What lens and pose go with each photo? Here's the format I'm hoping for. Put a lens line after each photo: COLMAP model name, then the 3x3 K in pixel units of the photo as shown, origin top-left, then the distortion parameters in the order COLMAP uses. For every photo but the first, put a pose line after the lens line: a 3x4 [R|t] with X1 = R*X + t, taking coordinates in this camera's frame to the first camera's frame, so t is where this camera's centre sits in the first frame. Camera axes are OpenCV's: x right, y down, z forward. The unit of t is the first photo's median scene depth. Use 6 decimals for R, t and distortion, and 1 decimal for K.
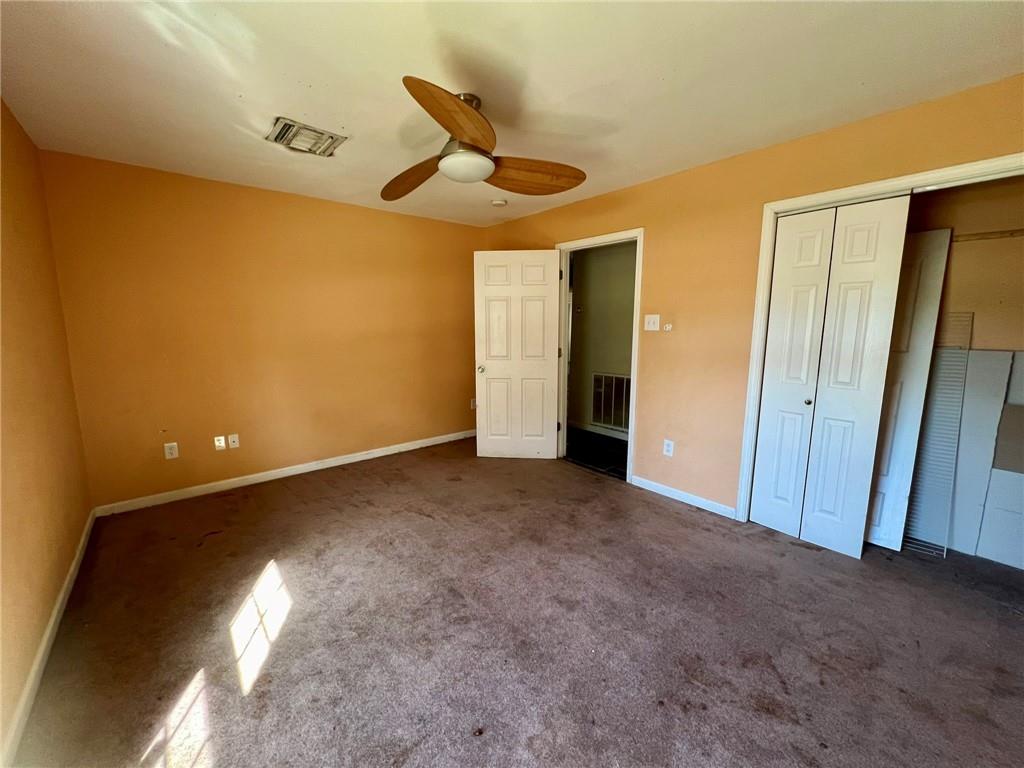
lens RADIAL K [[410.7, 0, 515.6], [0, 410.7, 383.8], [0, 0, 1]] dist [-0.002730, 0.001017]
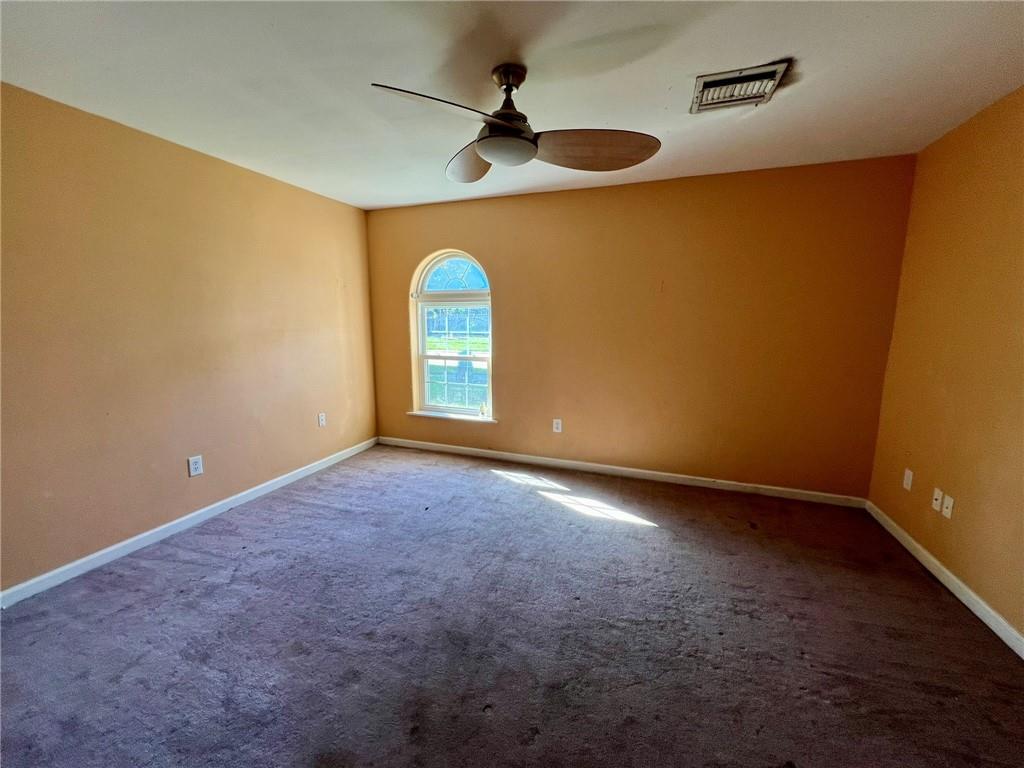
lens RADIAL K [[410.7, 0, 517.4], [0, 410.7, 382.6], [0, 0, 1]] dist [-0.002730, 0.001017]
pose [[-0.870470, 0.061798, -0.488326, 0.270735], [-0.083742, 0.959031, 0.270641, -0.219692], [0.485045, 0.276479, -0.829633, 1.538085]]
